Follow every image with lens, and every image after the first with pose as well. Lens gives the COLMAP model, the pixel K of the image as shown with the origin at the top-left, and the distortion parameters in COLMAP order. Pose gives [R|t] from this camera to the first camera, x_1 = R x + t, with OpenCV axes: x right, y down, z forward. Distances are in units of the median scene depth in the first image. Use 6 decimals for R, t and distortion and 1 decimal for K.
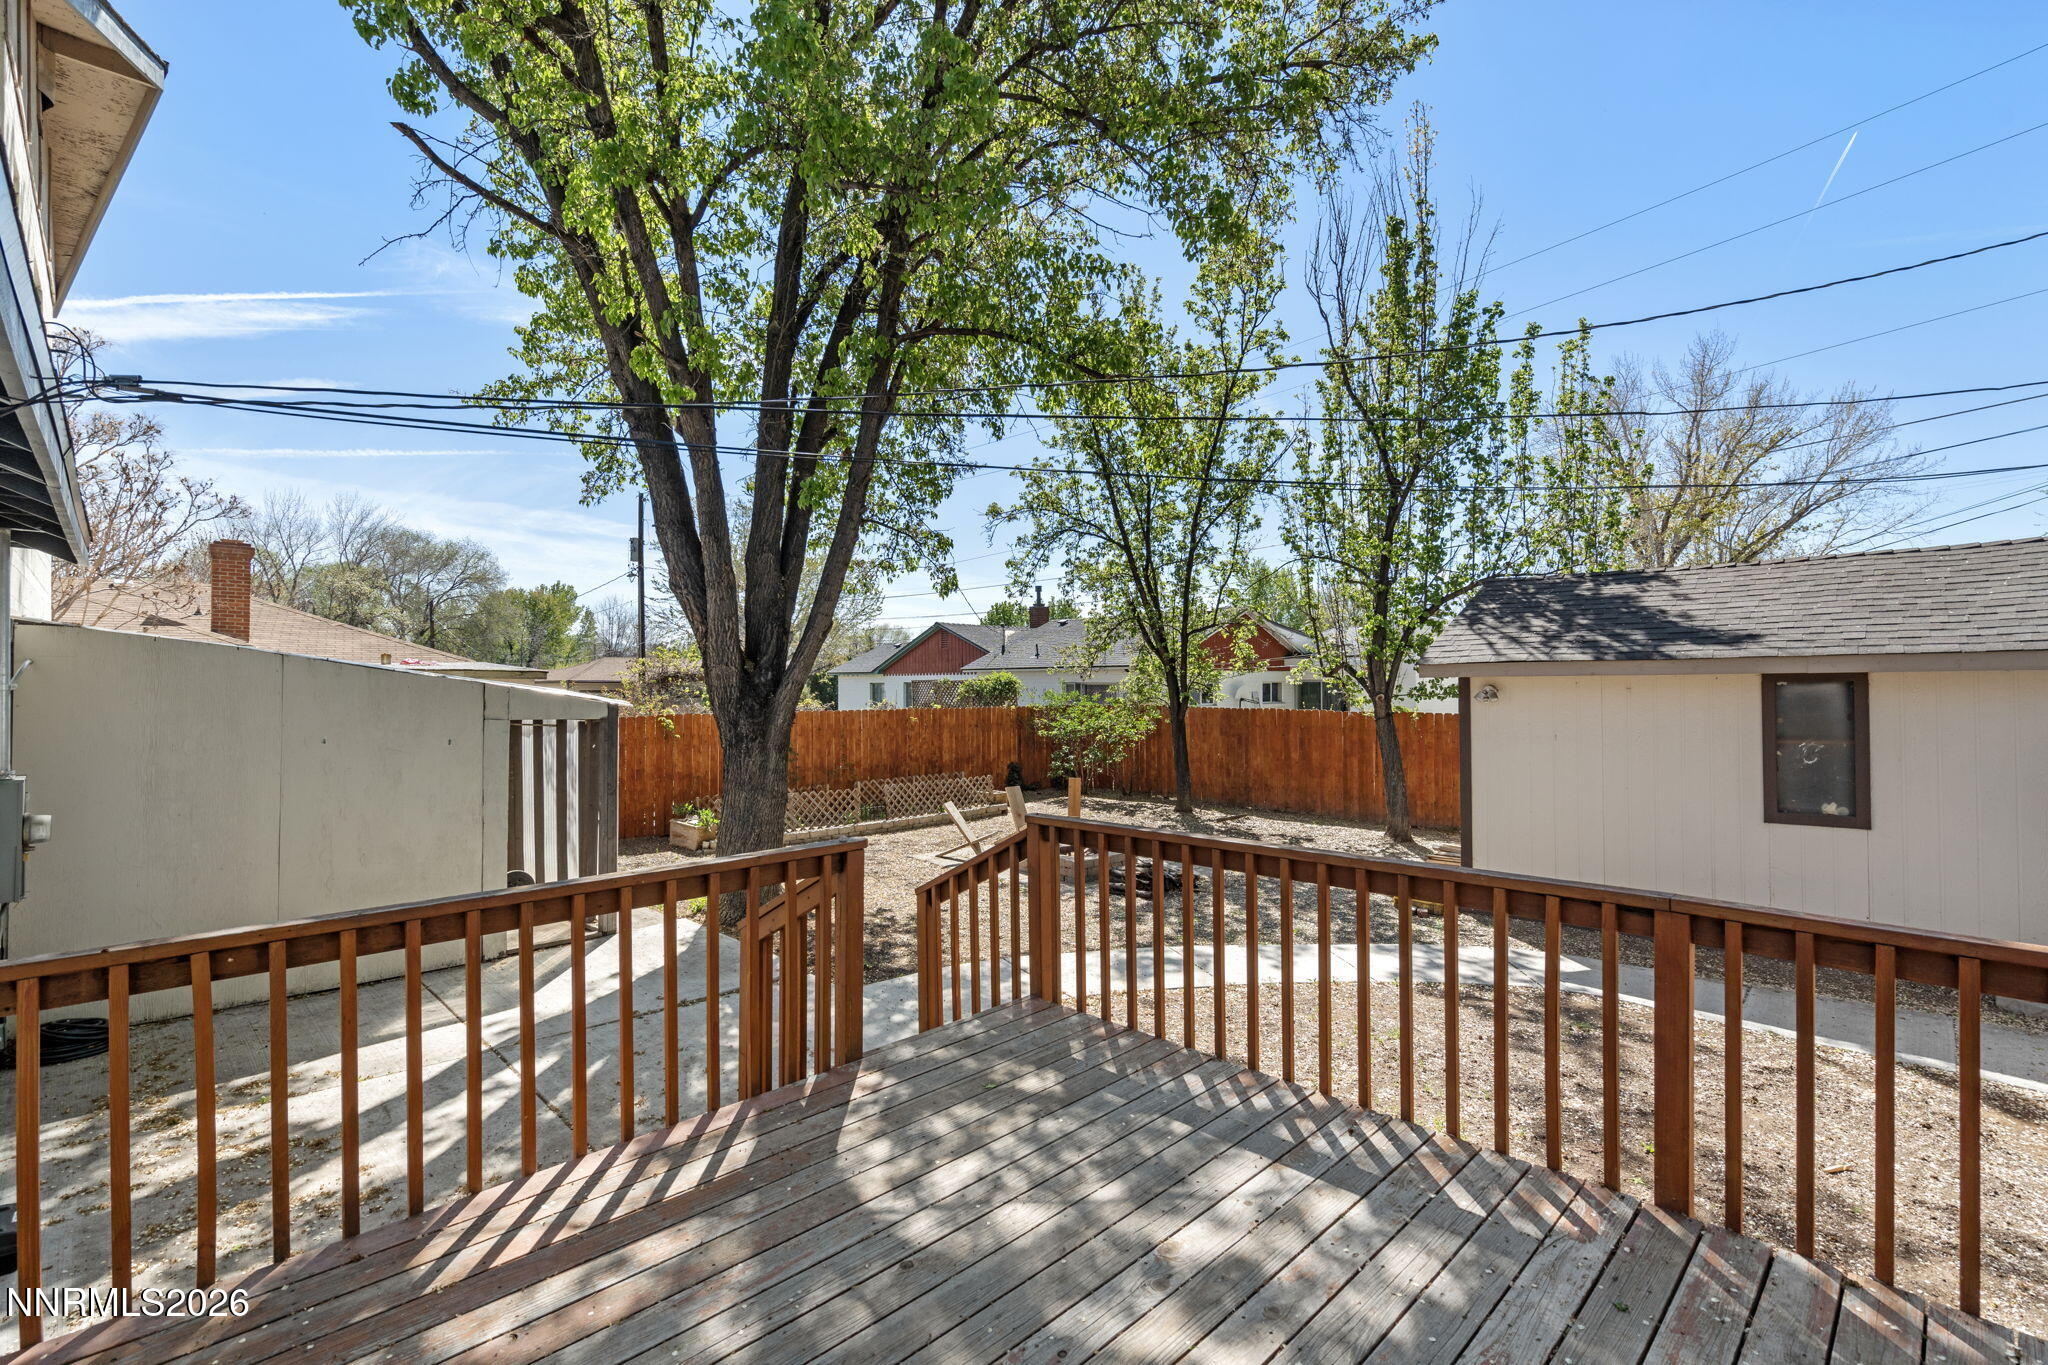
lens RADIAL K [[919.3, 0, 1025.5], [0, 919.3, 674.2], [0, 0, 1]] dist [0.000443, 0.001702]
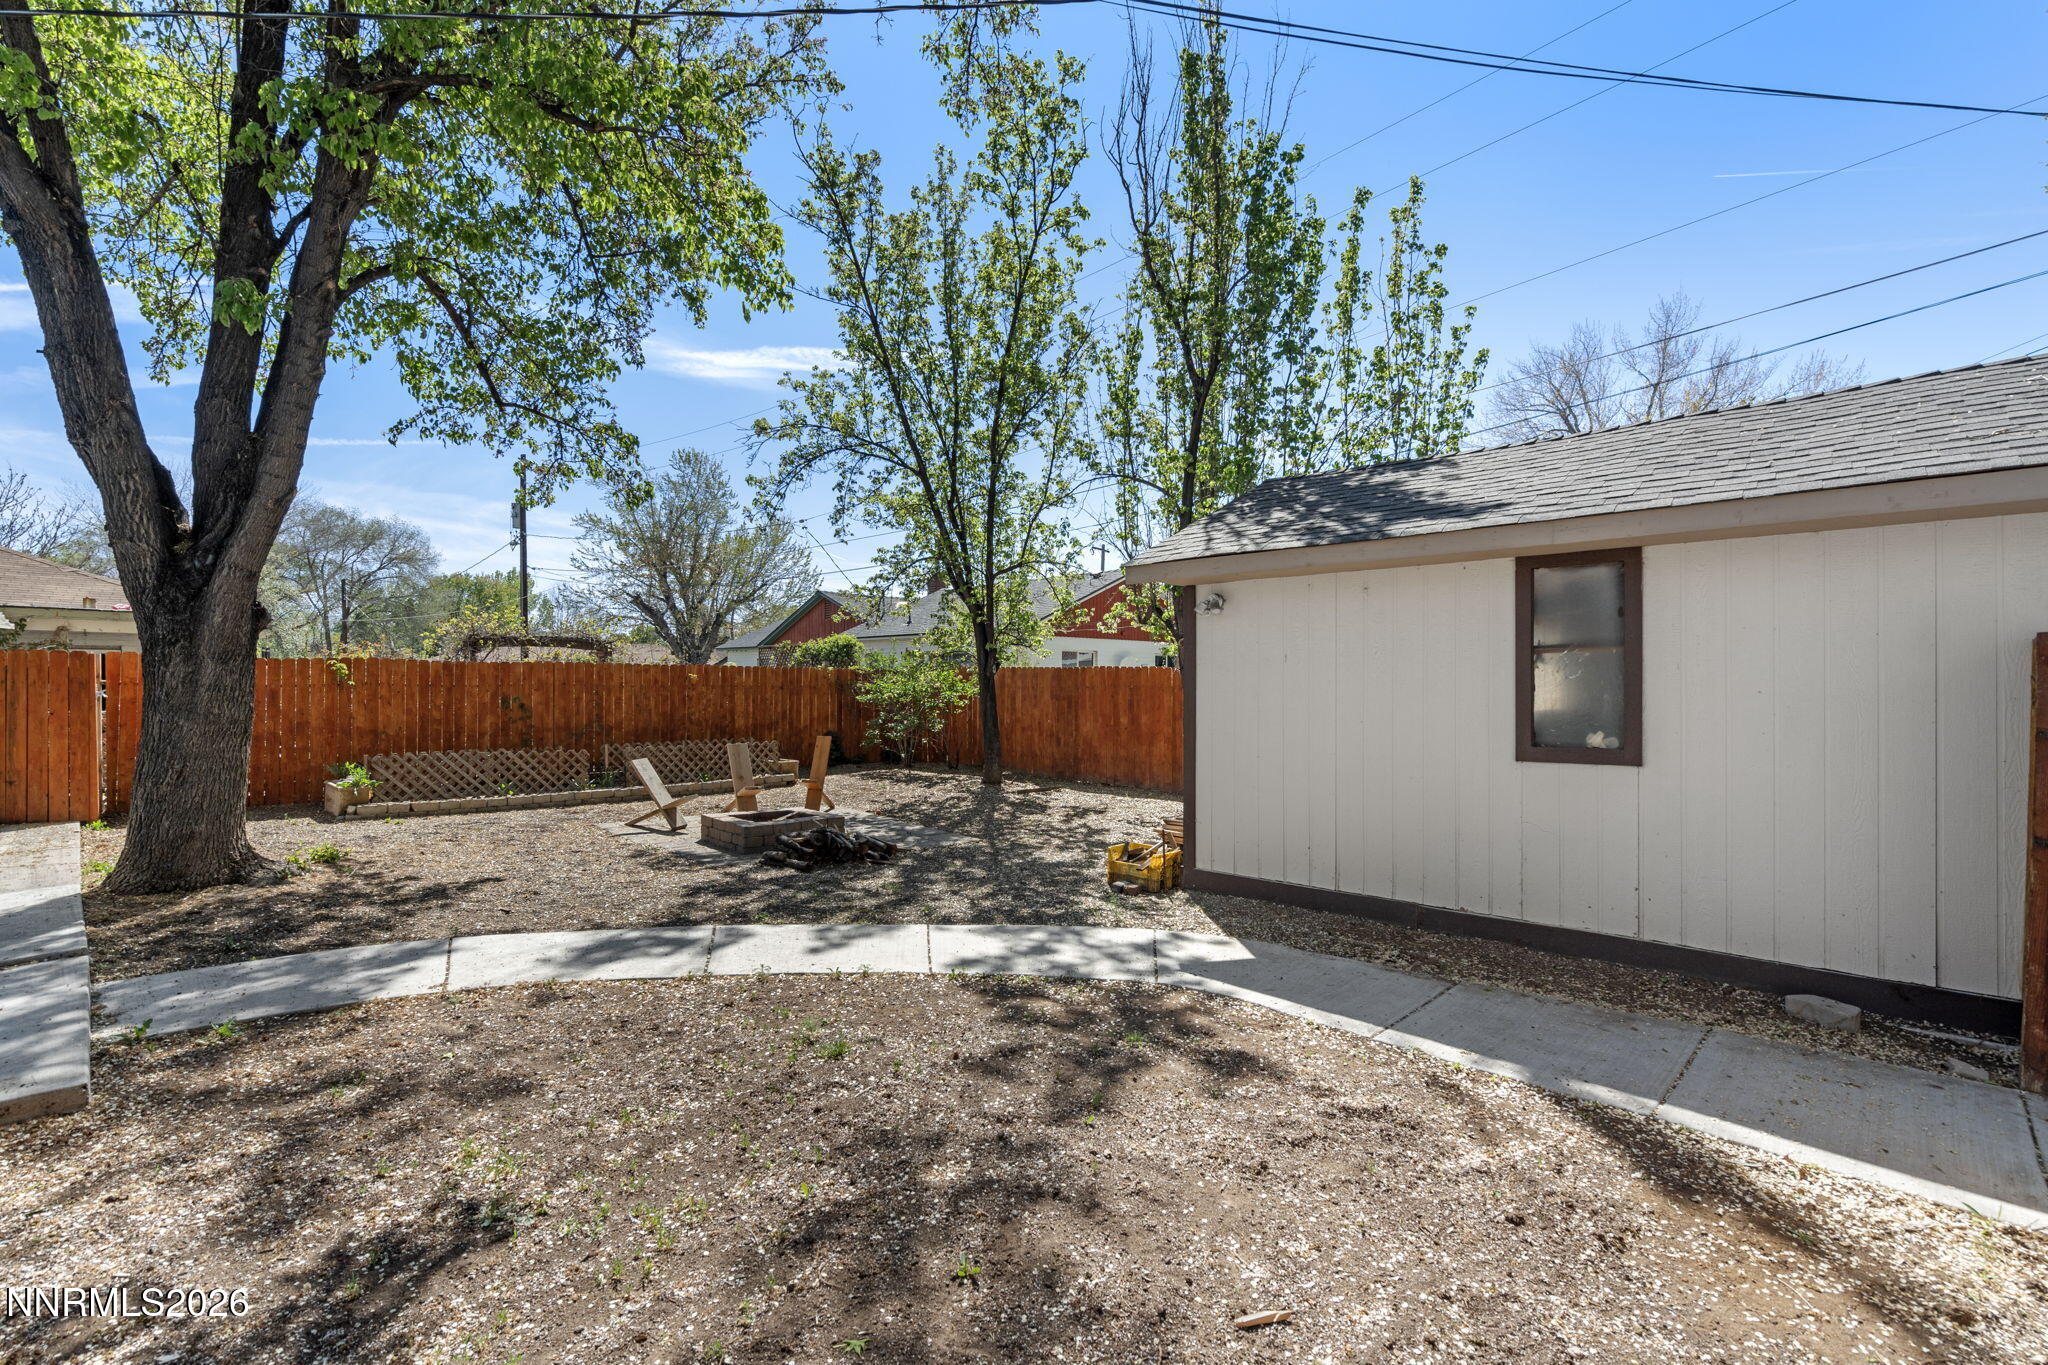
lens RADIAL K [[933.1, 0, 1024.0], [0, 933.1, 682.5], [0, 0, 1]] dist [-0.001310, 0.000953]
pose [[0.999935, 0.008857, 0.007182, 0.220343], [-0.008927, 0.999912, 0.009790, 0.051414], [-0.007094, -0.009854, 0.999926, 0.142616]]
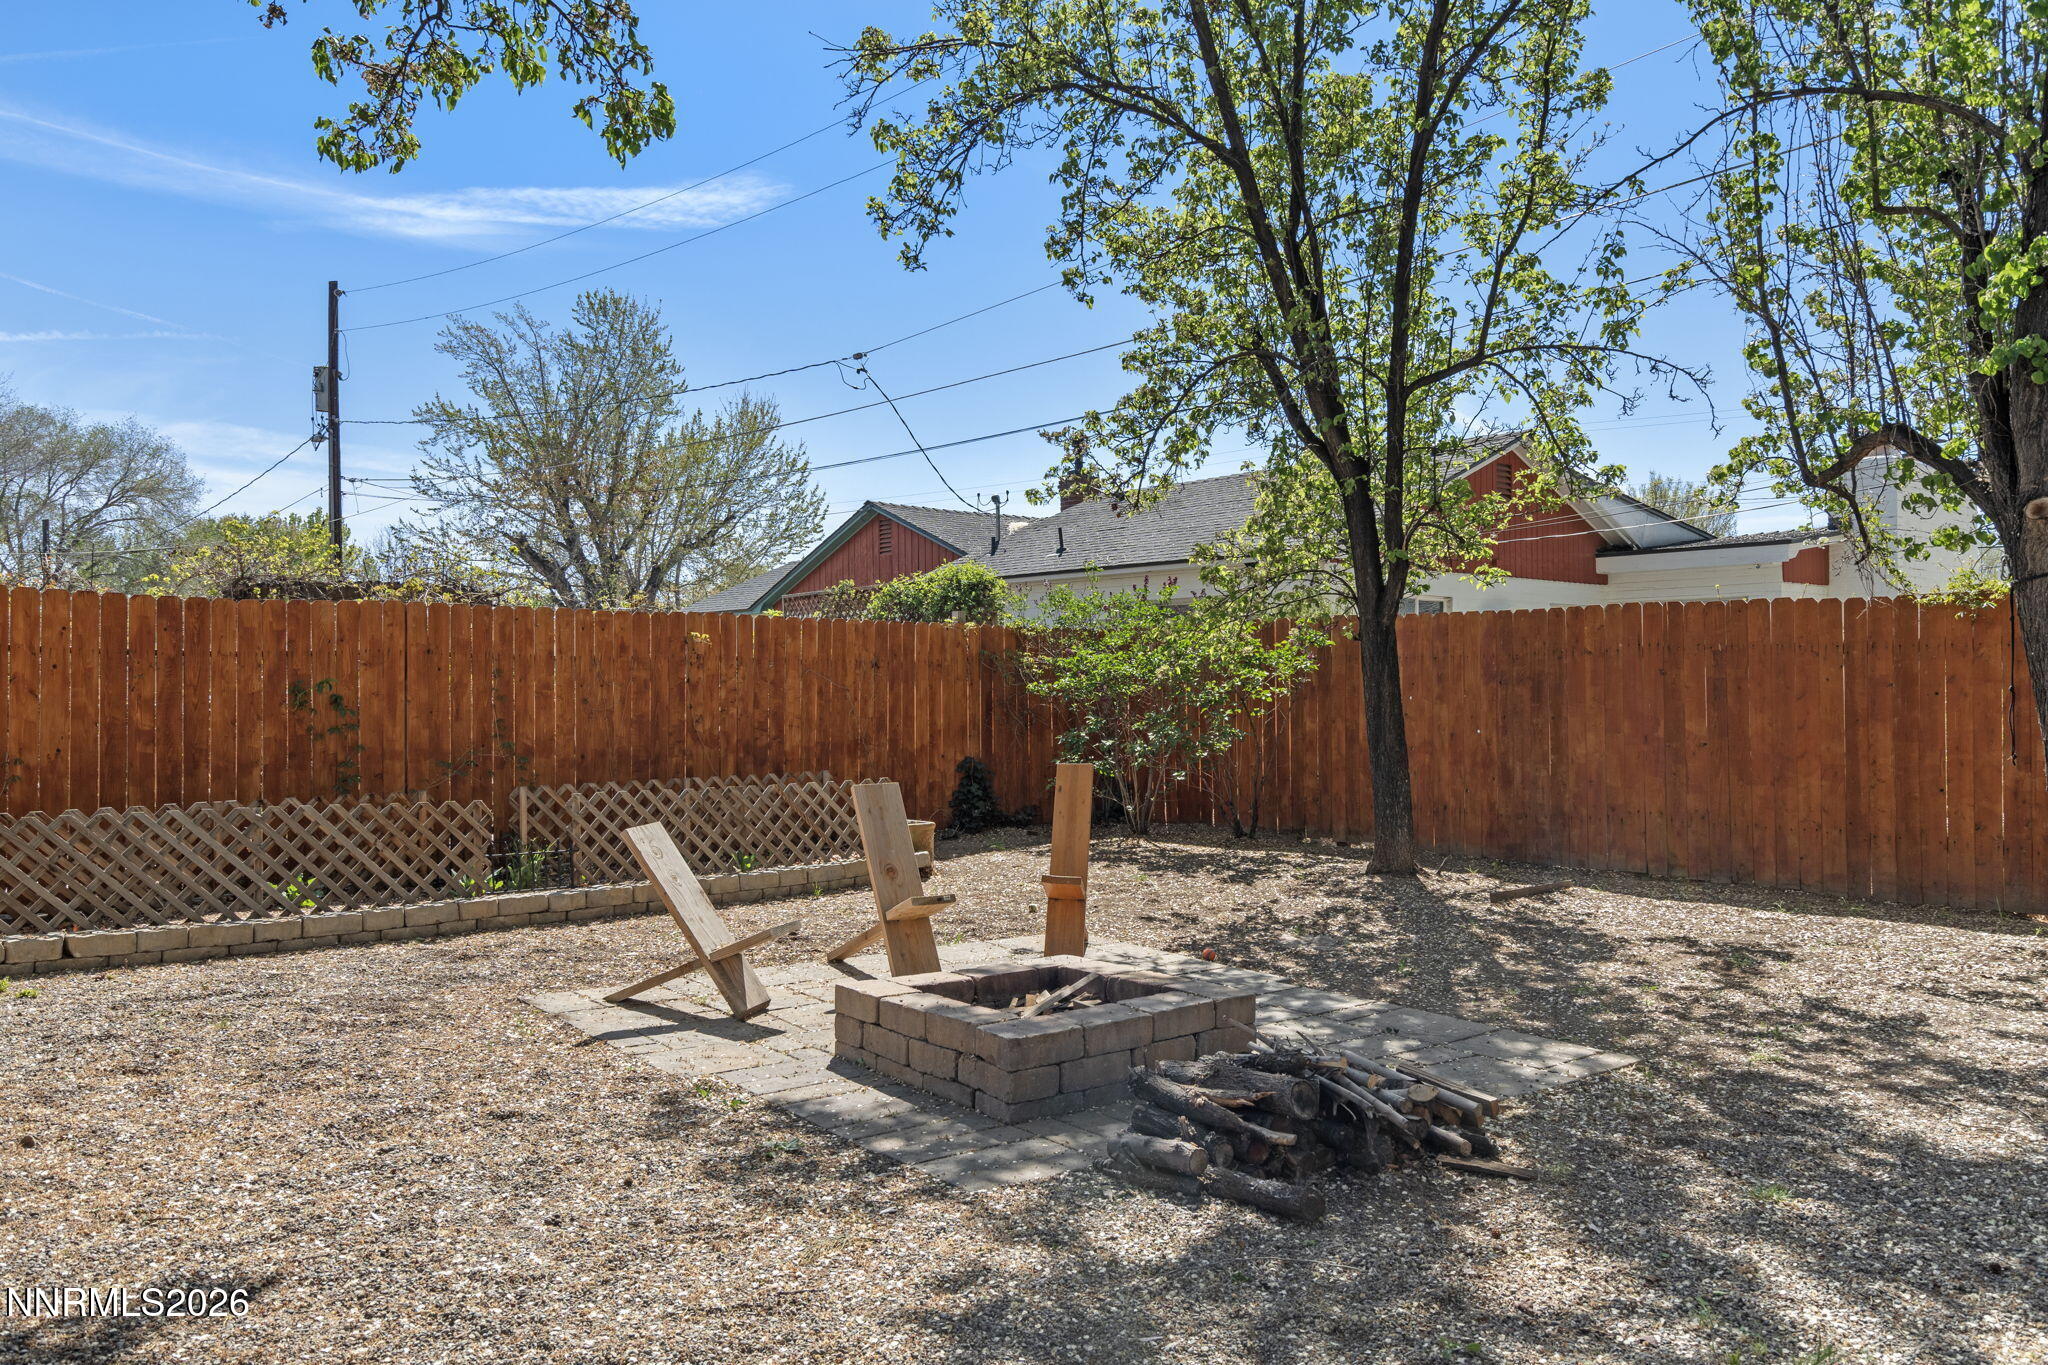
lens RADIAL K [[1484.6, 0, 1026.0], [0, 1484.6, 673.8], [0, 0, 1]] dist [0.003661, -0.000262]
pose [[0.998774, 0.000253, -0.049504, 0.059978], [-0.000235, 1.000000, 0.000358, 0.076287], [0.049504, -0.000346, 0.998774, 0.442505]]
